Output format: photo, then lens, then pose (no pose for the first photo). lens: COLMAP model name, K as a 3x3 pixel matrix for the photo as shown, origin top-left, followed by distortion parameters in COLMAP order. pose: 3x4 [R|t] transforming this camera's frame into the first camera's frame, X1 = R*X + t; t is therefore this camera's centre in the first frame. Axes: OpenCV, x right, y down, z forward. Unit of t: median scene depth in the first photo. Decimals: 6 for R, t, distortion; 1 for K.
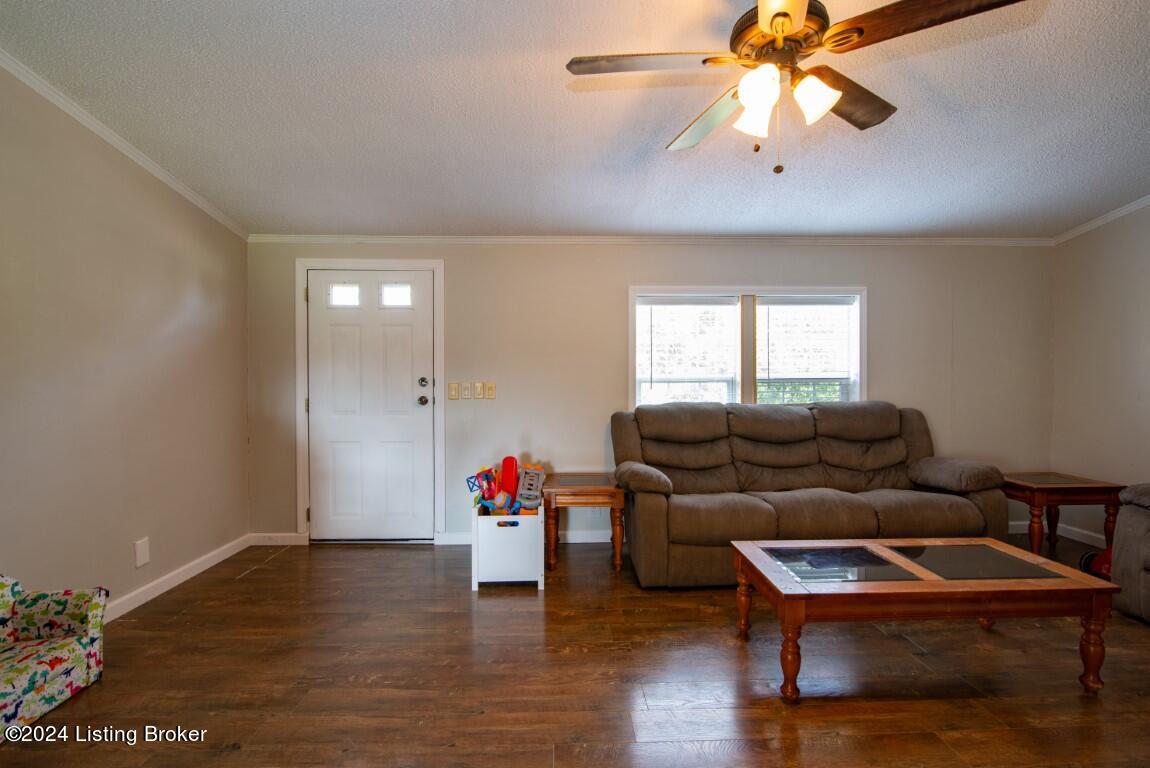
lens RADIAL K [[526.1, 0, 571.4], [0, 526.1, 389.4], [0, 0, 1]] dist [-0.019388, 0.001882]
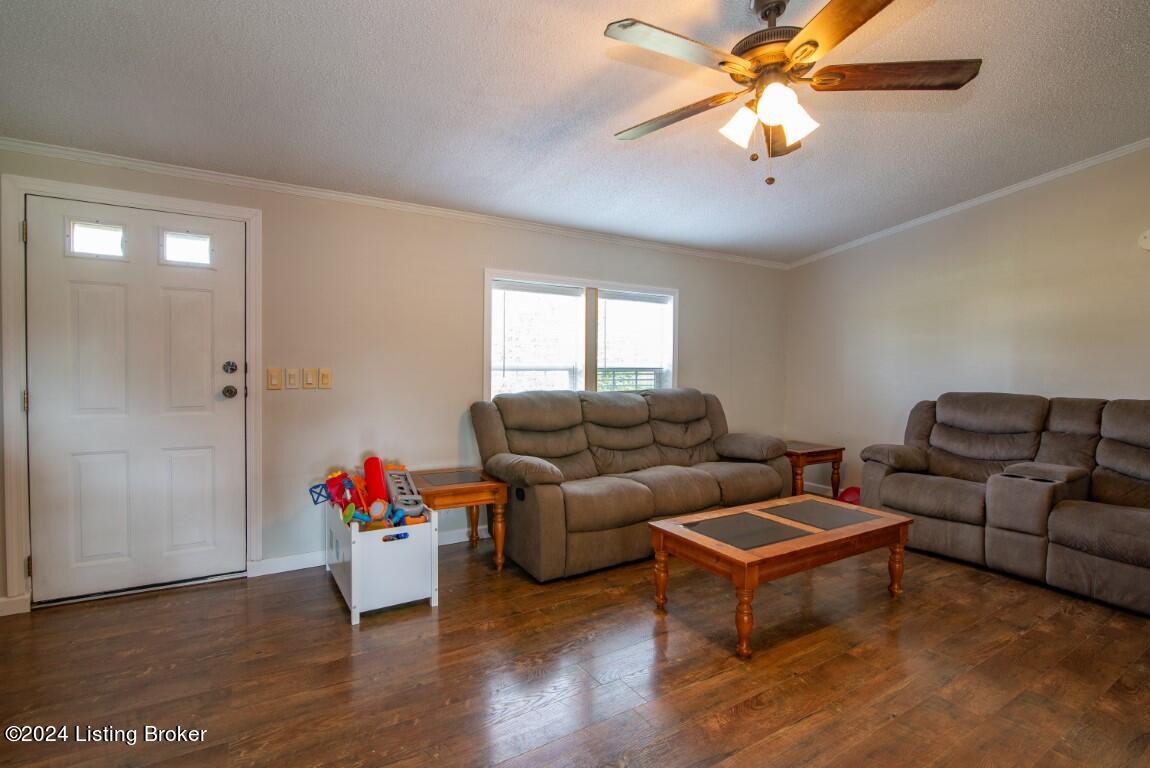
lens RADIAL K [[526.1, 0, 566.6], [0, 526.1, 384.1], [0, 0, 1]] dist [-0.019388, 0.001882]
pose [[0.873245, -0.003862, 0.487266, -0.239756], [-0.003875, 0.999882, 0.014870, -0.003228], [-0.487266, -0.014873, 0.873127, 0.110004]]
